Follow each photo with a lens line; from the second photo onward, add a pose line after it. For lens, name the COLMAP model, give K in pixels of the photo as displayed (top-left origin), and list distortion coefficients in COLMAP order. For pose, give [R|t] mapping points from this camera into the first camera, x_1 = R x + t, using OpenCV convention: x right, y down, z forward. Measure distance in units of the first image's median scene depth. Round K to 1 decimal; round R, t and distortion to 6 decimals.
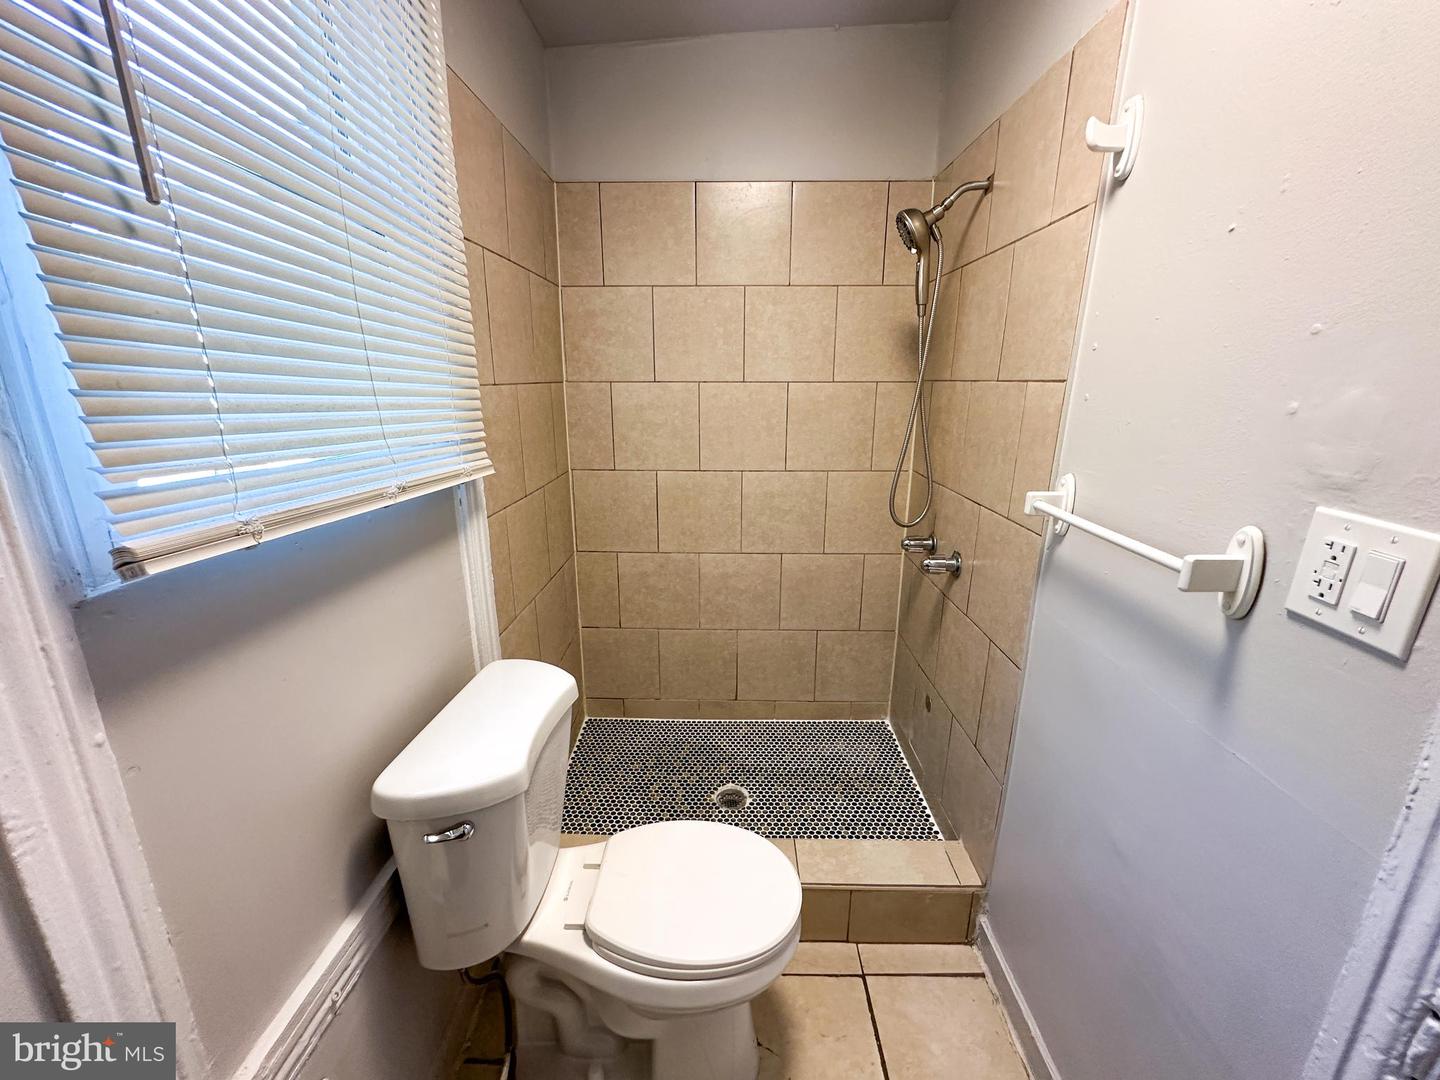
lens RADIAL K [[572.7, 0, 716.2], [0, 572.7, 543.3], [0, 0, 1]] dist [-0.004690, 0.001444]
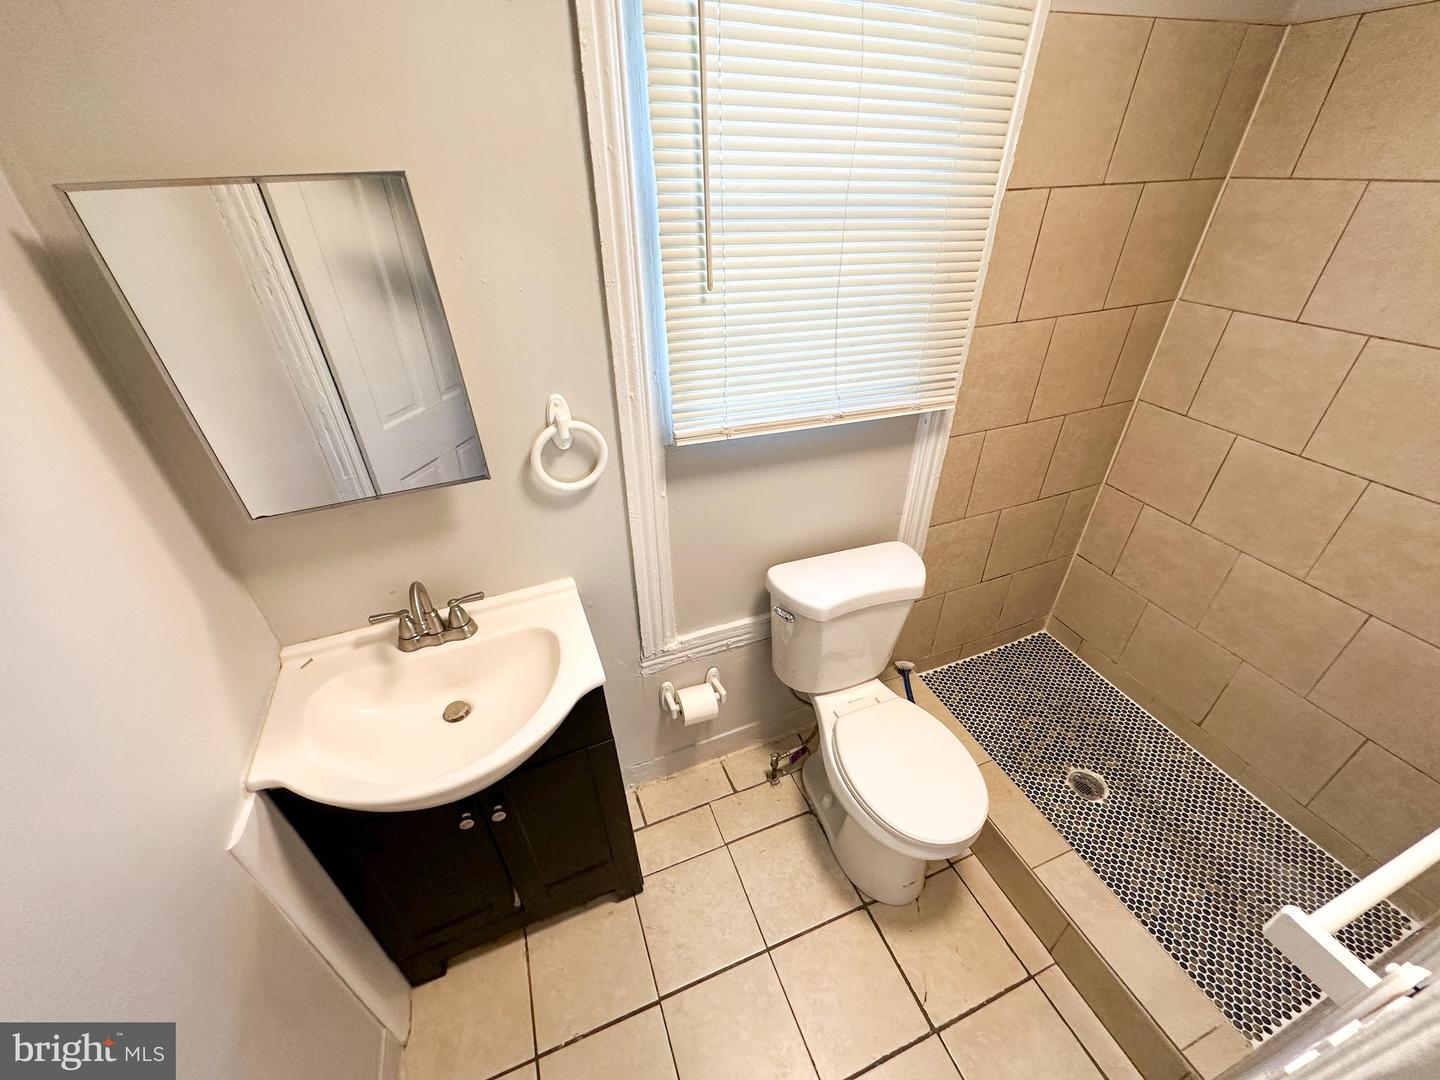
lens RADIAL K [[572.7, 0, 728.2], [0, 572.7, 542.5], [0, 0, 1]] dist [-0.004690, 0.001444]
pose [[0.386390, 0.506649, -0.770720, 0.325802], [-0.235630, 0.862112, 0.448598, -0.197582], [0.891729, 0.008271, 0.452494, 0.015285]]
